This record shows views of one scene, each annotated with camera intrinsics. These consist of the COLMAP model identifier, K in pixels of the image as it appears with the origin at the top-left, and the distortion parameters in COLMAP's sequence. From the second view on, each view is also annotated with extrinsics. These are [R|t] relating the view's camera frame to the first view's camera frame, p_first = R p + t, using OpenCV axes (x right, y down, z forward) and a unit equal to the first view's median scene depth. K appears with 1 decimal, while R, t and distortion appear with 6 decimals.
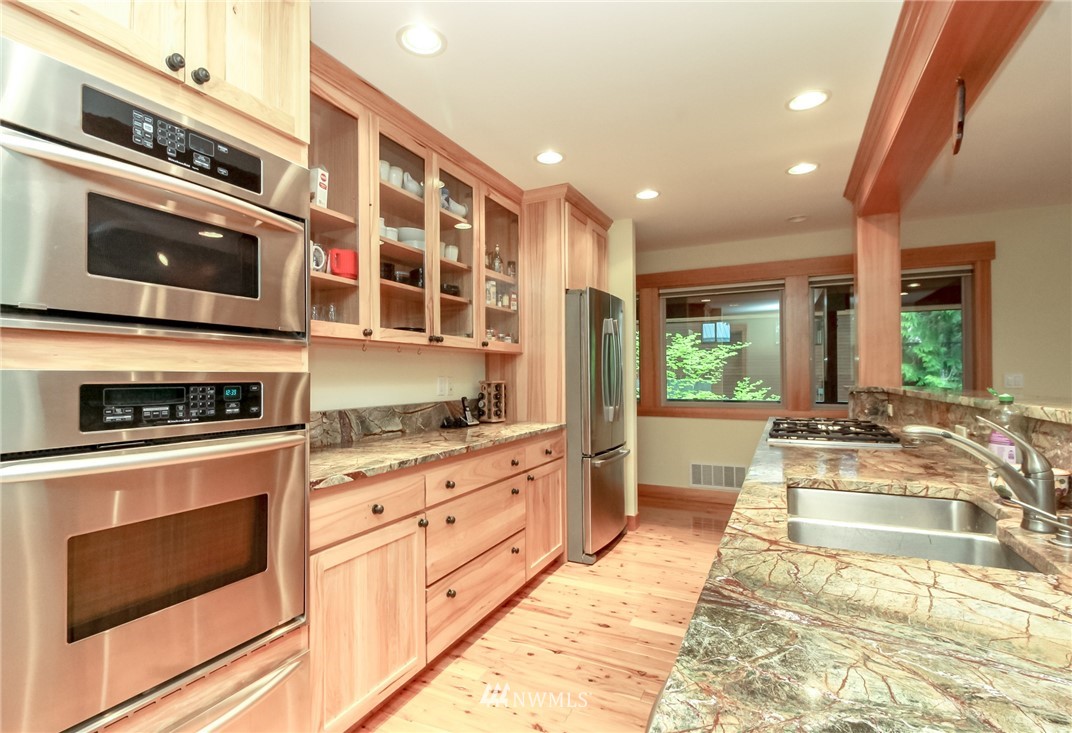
lens RADIAL K [[500.5, 0, 524.3], [0, 500.5, 367.5], [0, 0, 1]] dist [-0.016629, -0.000680]
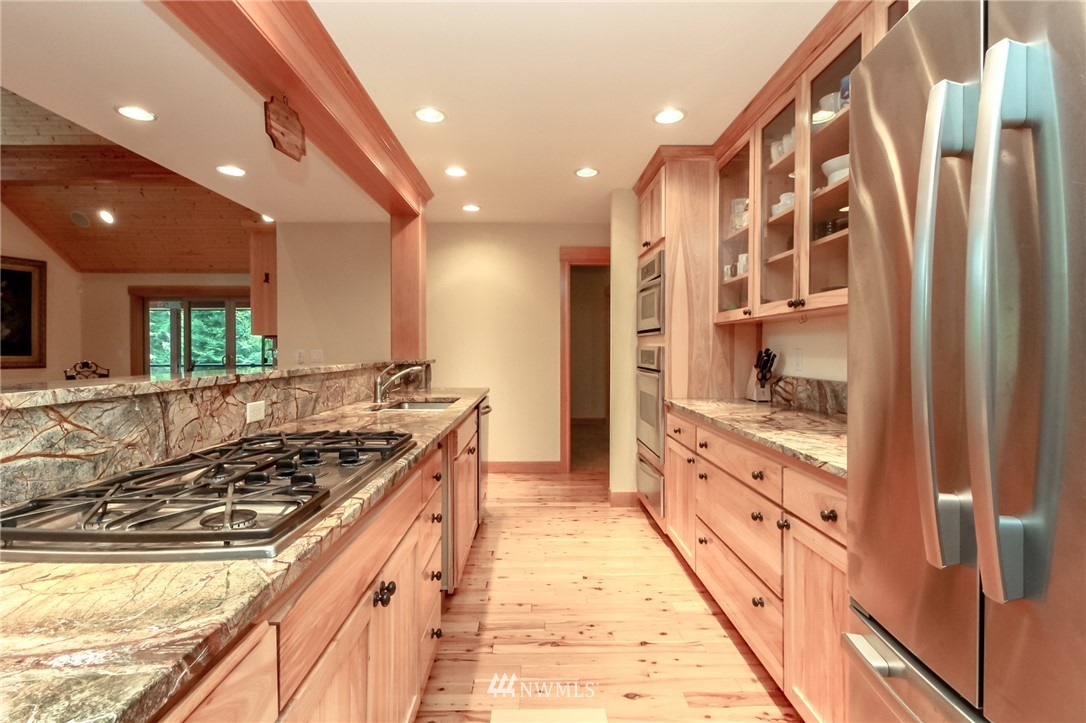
lens RADIAL K [[495.1, 0, 546.0], [0, 495.1, 358.1], [0, 0, 1]] dist [0.005843, -0.006703]
pose [[-0.880896, 0.017705, -0.472979, 0.589565], [0.014317, 0.999840, 0.010763, 0.018205], [0.473094, 0.002710, -0.881008, 1.541700]]
